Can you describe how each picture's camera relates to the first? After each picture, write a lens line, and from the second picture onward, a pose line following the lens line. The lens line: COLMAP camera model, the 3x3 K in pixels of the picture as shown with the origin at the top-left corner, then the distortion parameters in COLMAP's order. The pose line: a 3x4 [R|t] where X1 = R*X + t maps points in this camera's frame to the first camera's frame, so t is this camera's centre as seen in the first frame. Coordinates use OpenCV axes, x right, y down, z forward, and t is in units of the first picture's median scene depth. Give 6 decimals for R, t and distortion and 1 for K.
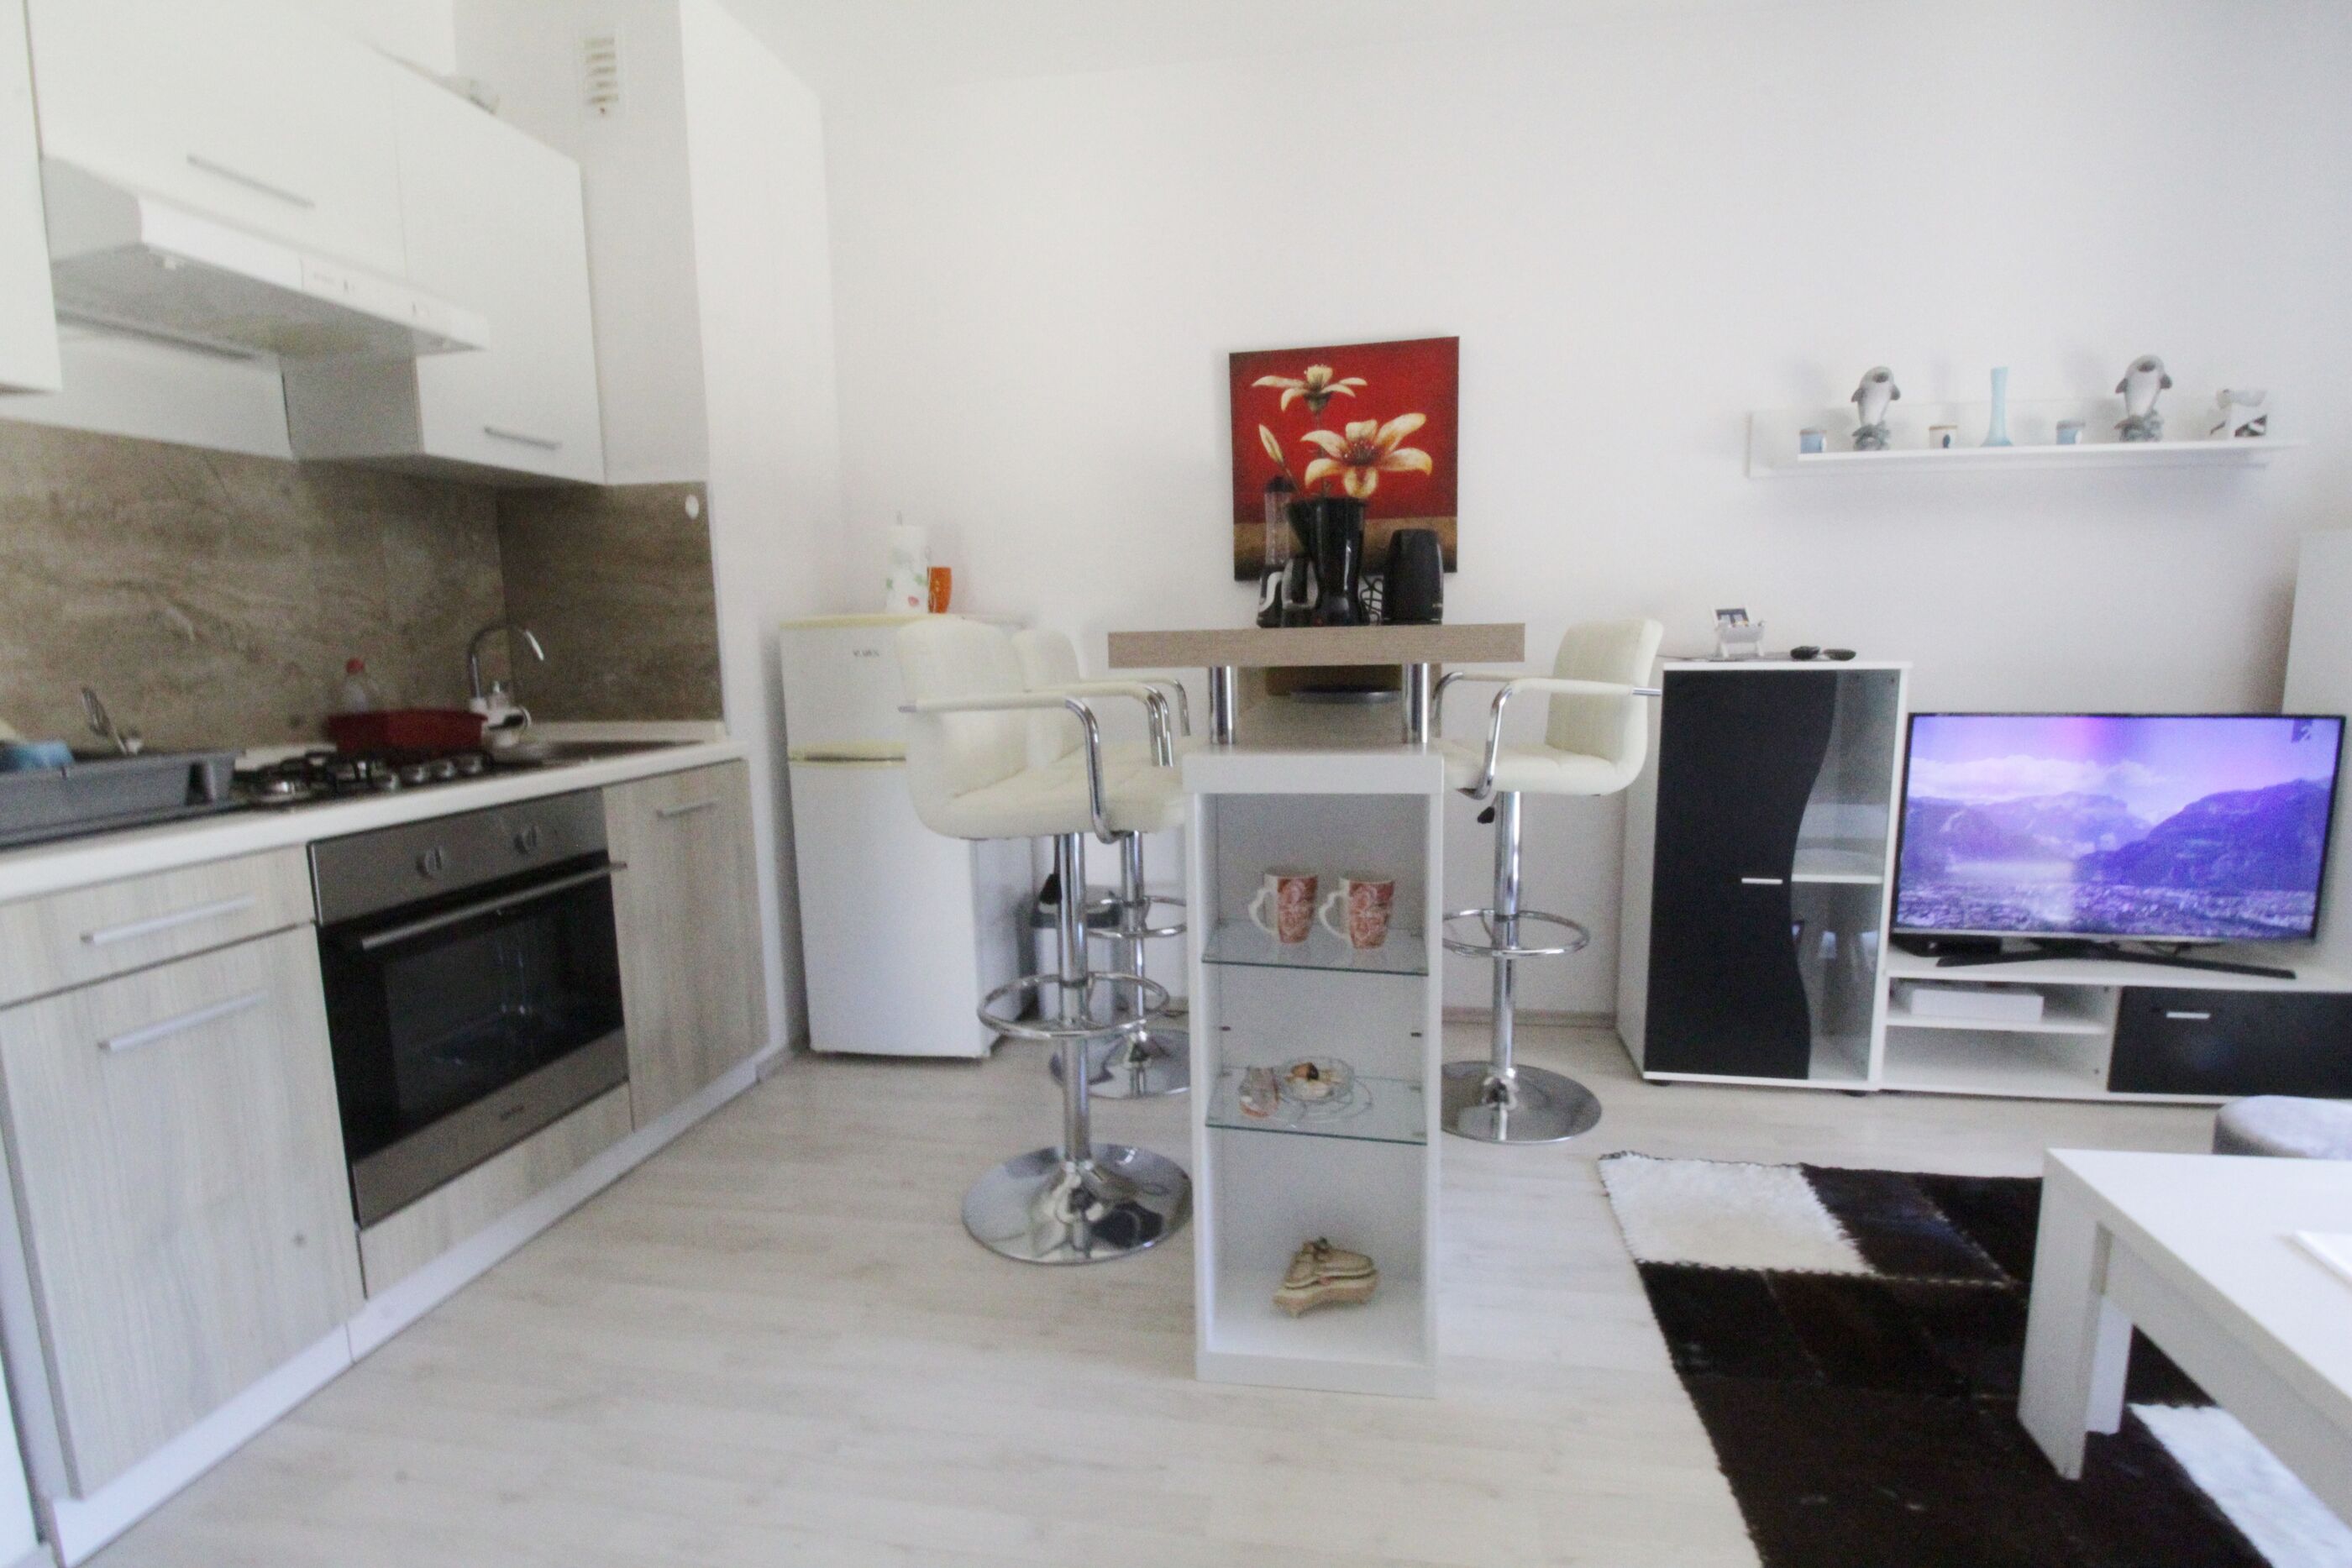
lens RADIAL K [[1096.0, 0, 1215.9], [0, 1096.0, 781.4], [0, 0, 1]] dist [-0.001528, -0.012308]
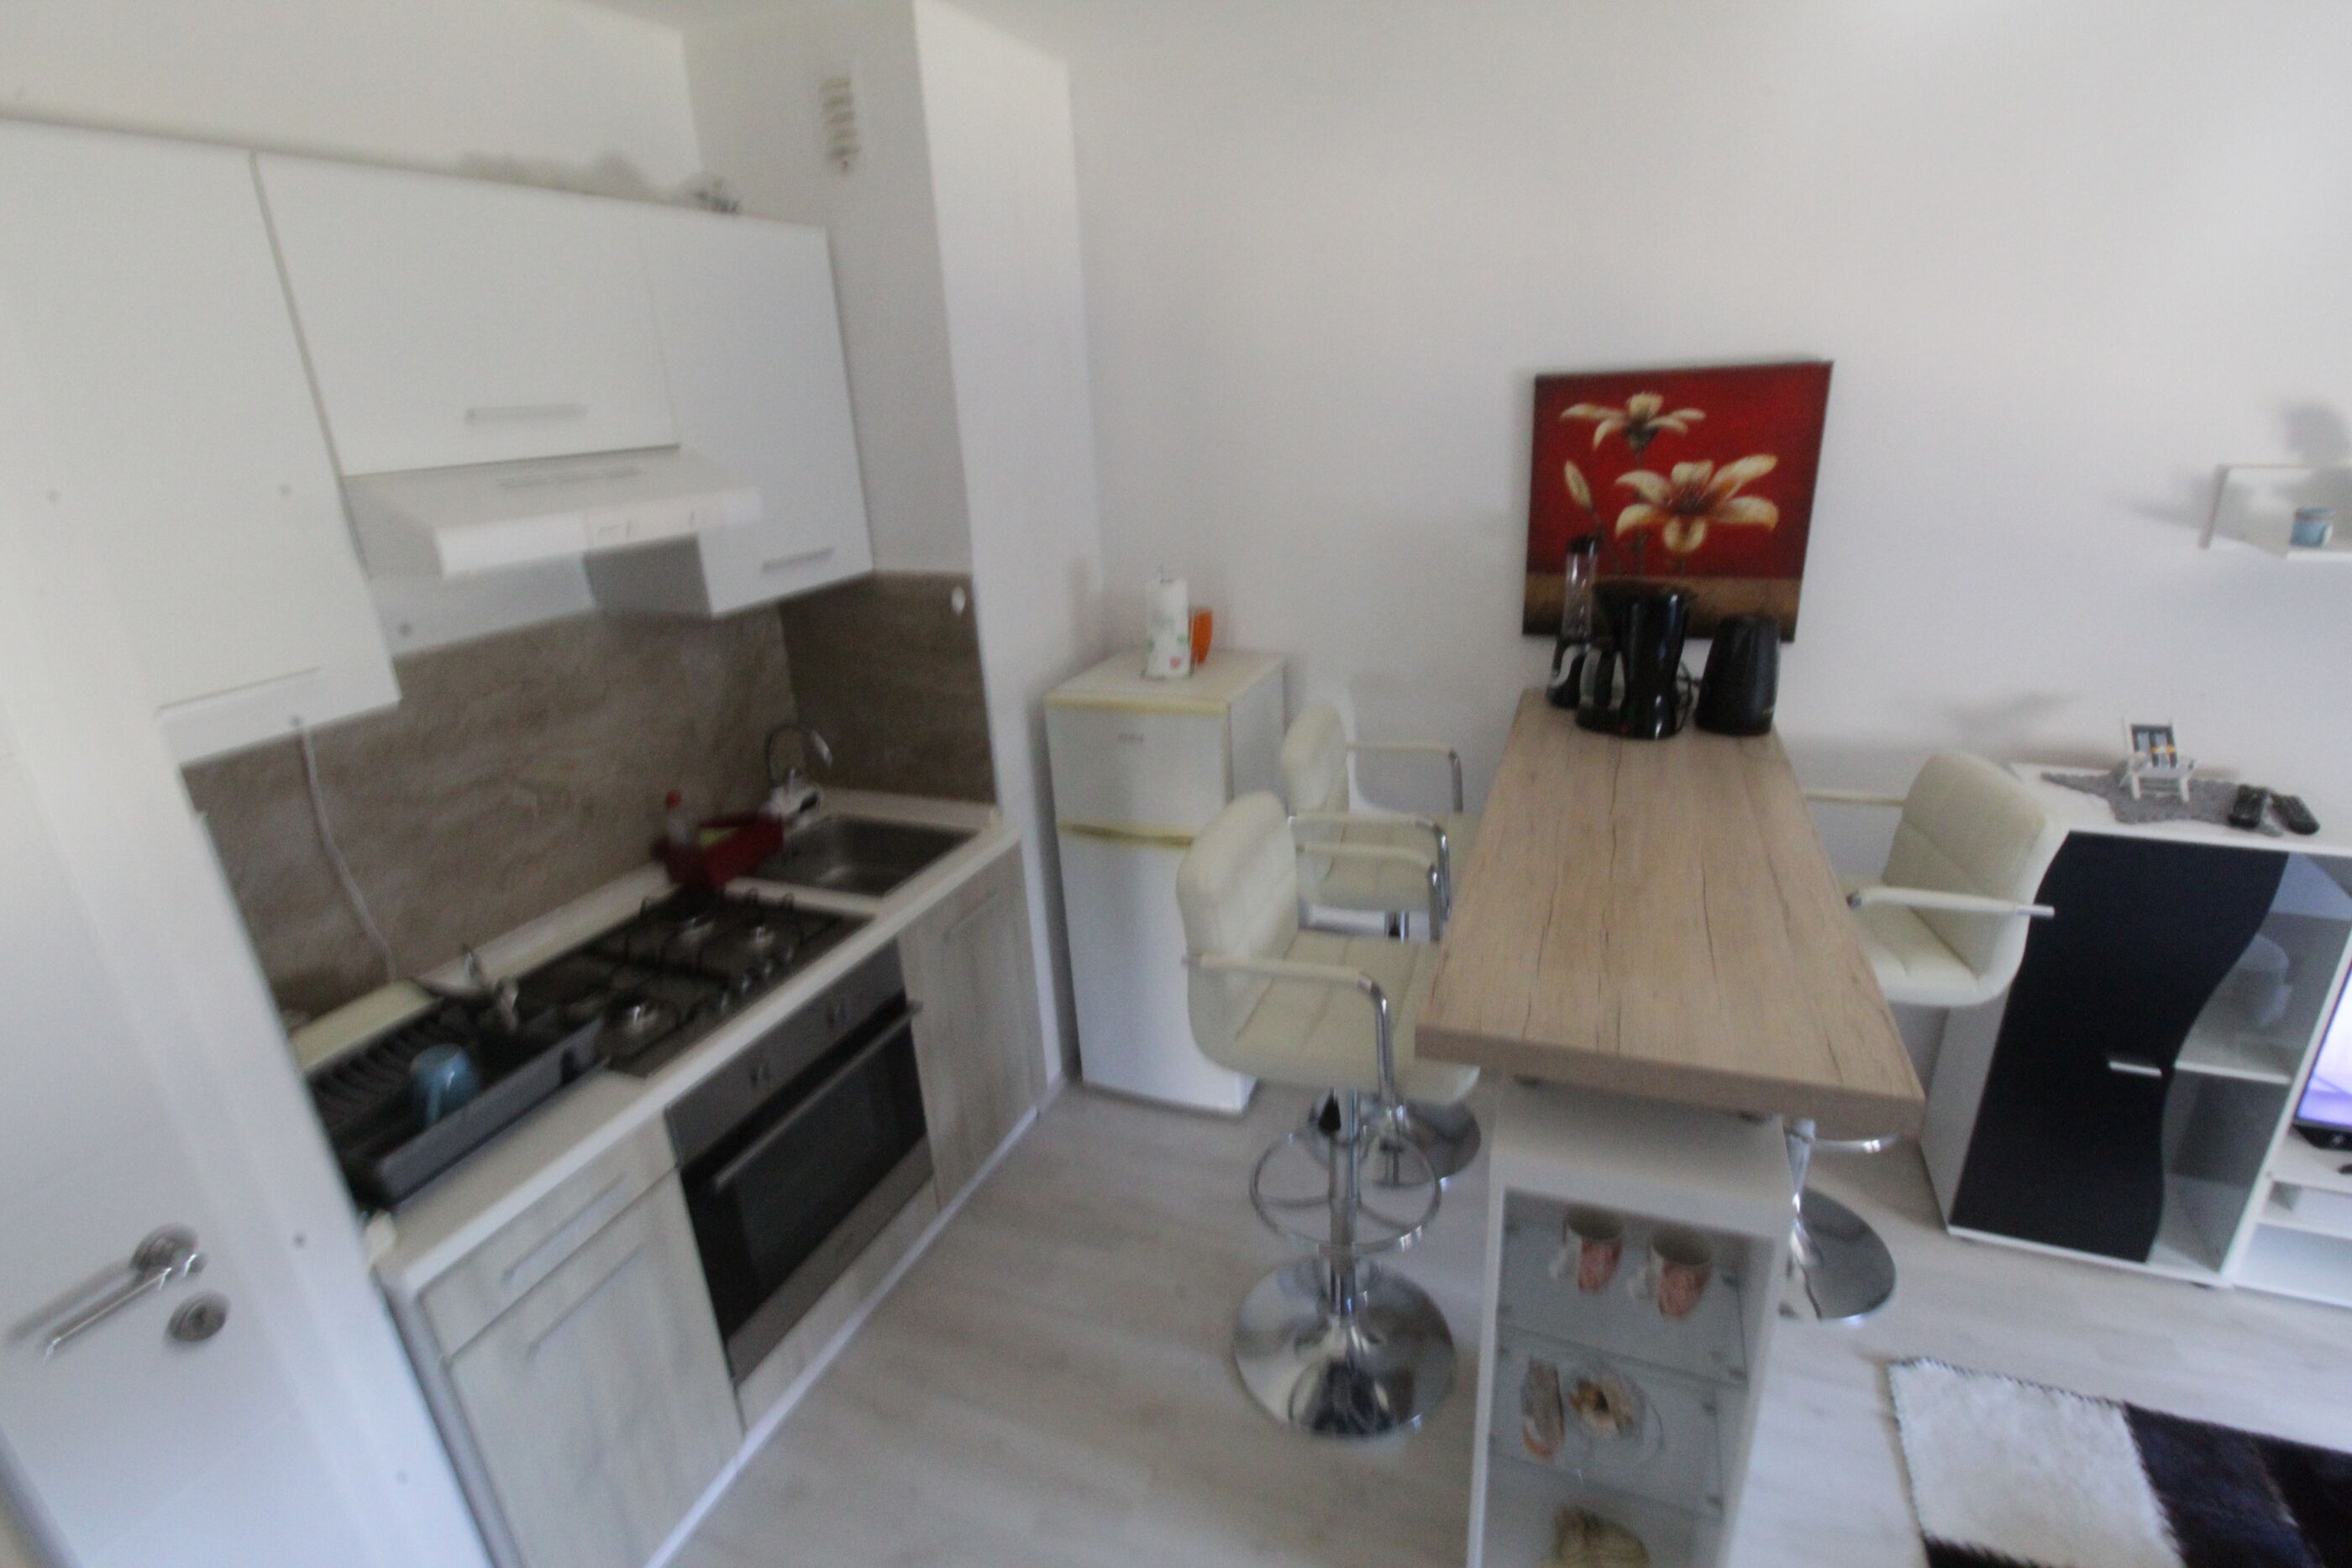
lens RADIAL K [[1096.0, 0, 1214.7], [0, 1096.0, 782.9], [0, 0, 1]] dist [-0.001528, -0.012308]
pose [[0.978869, 0.050917, -0.198049, -0.053304], [-0.005270, 0.974464, 0.224484, -0.310384], [0.204421, -0.218697, 0.954140, 0.079669]]
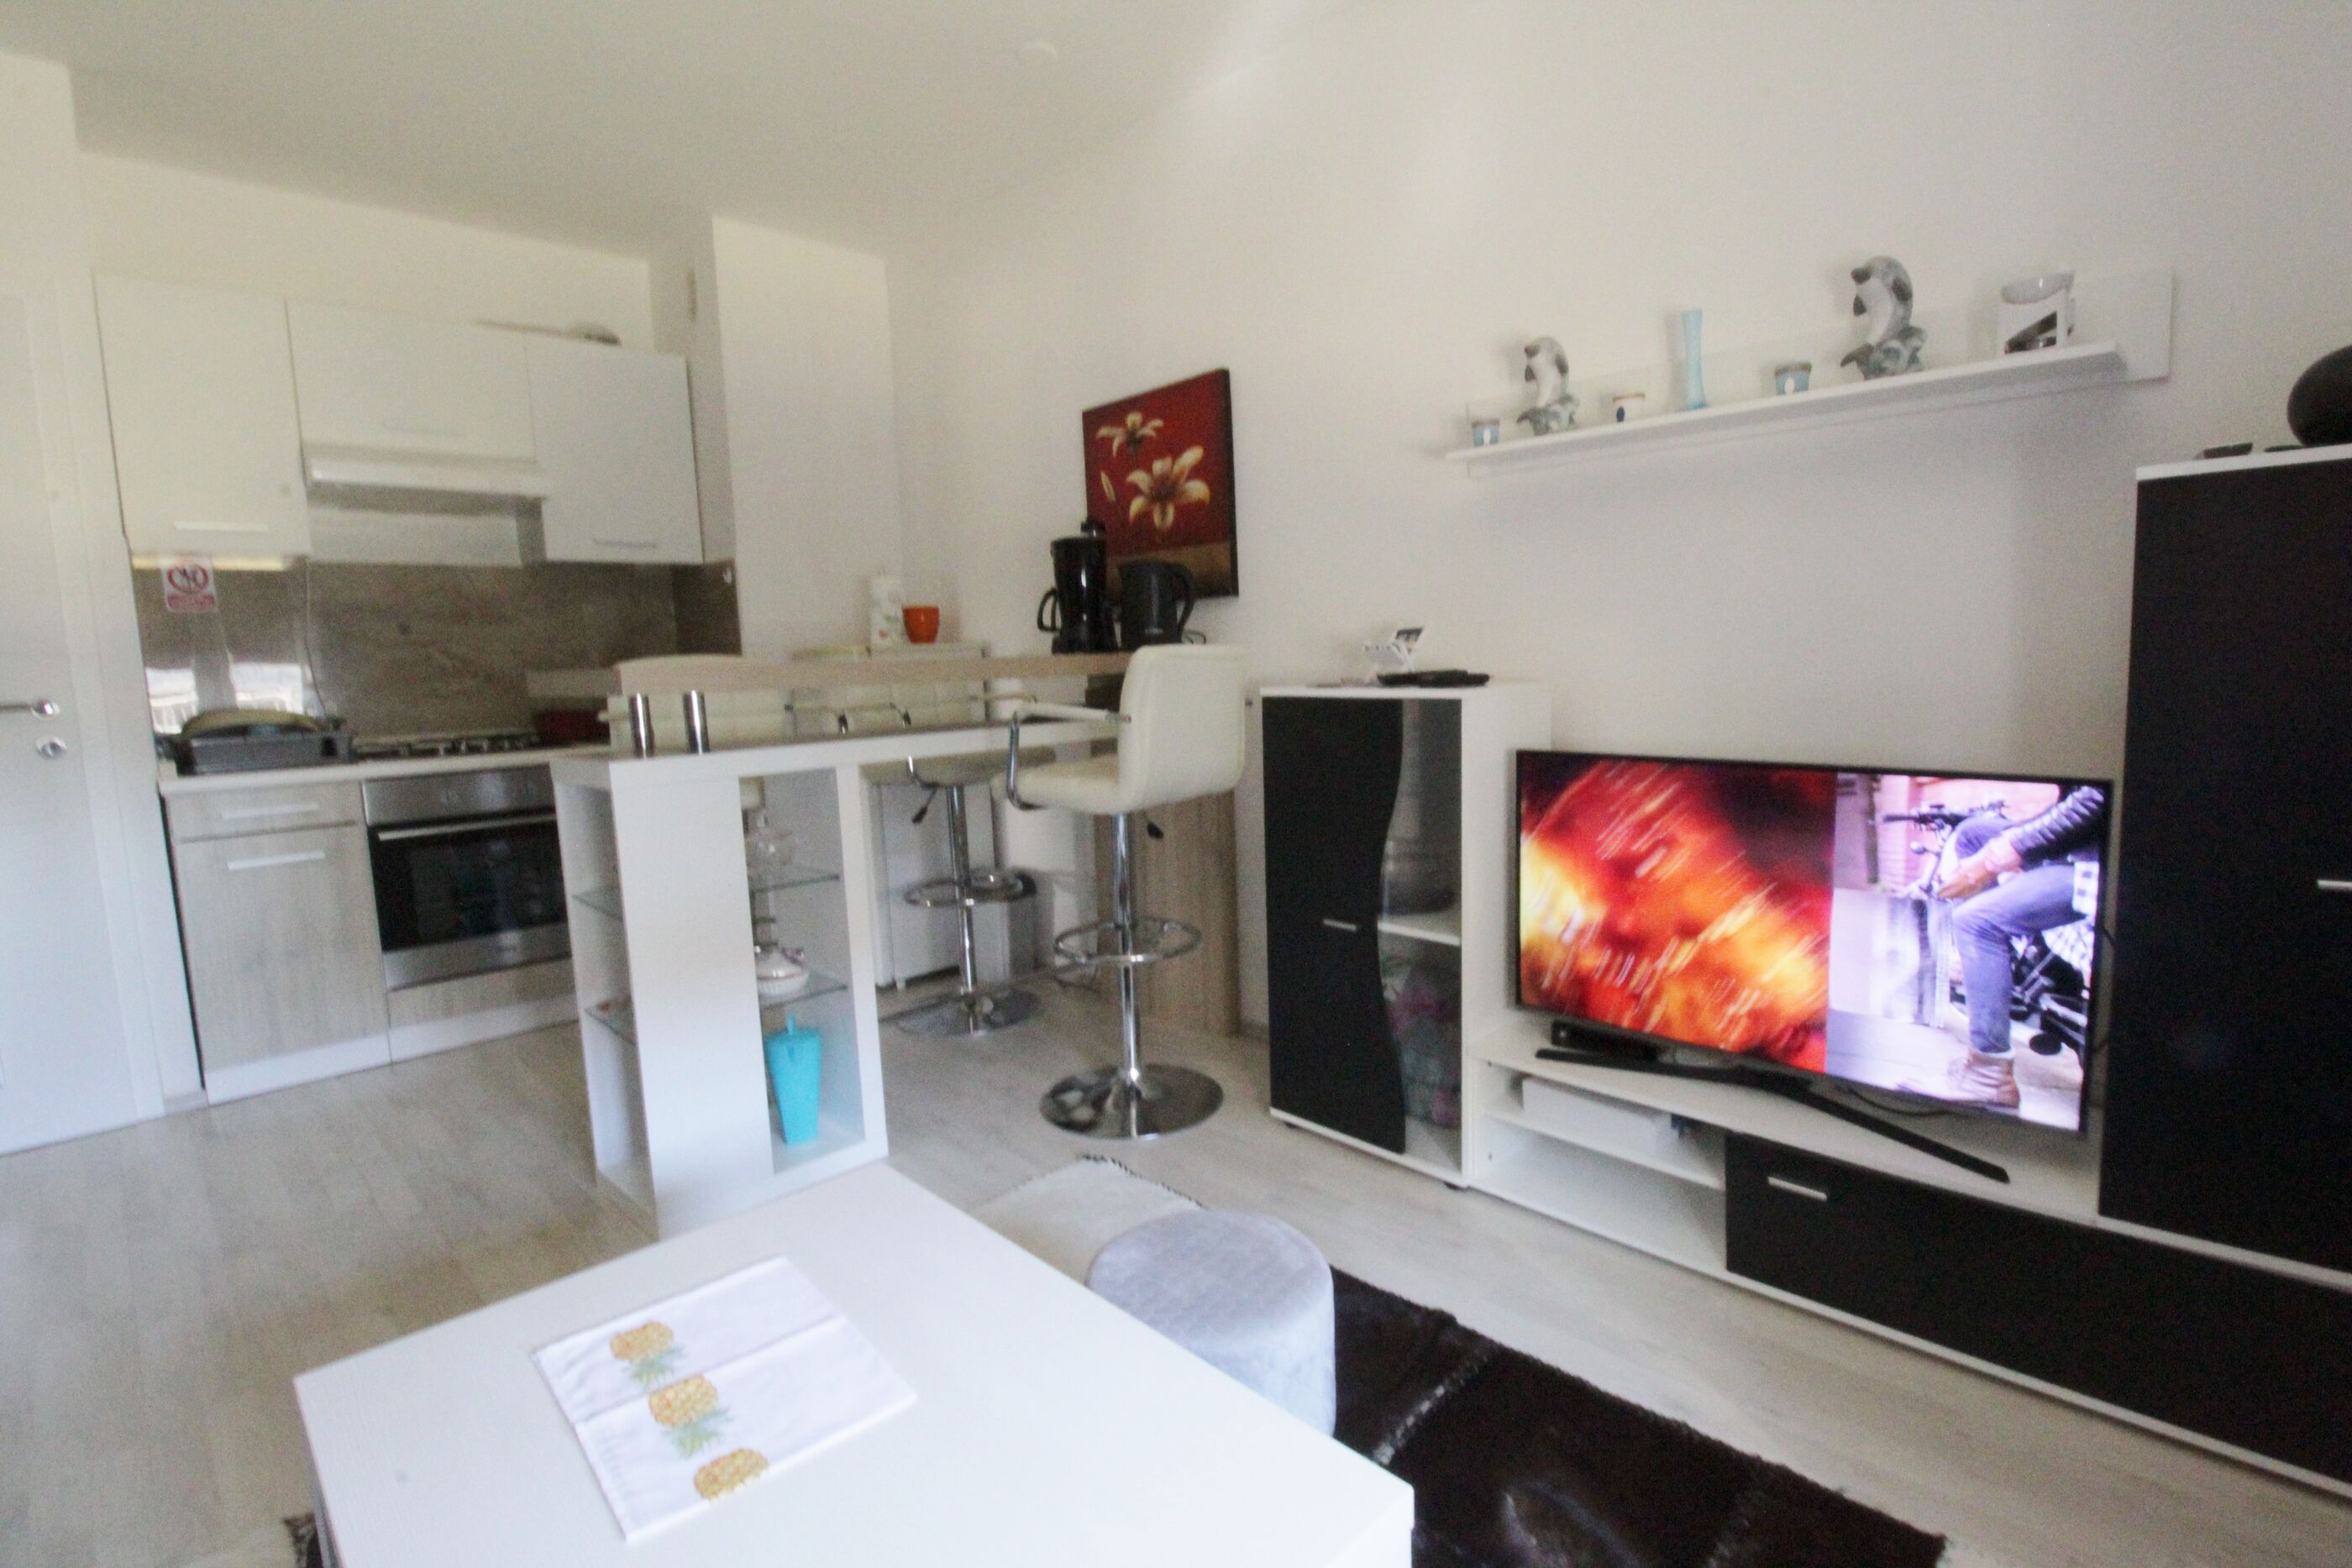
lens RADIAL K [[1096.0, 0, 1216.4], [0, 1096.0, 780.1], [0, 0, 1]] dist [-0.001528, -0.012308]
pose [[0.816091, 0.057068, -0.575099, 0.914510], [-0.057858, 0.998181, 0.016947, -0.039807], [0.575020, 0.019443, 0.817908, 0.175904]]
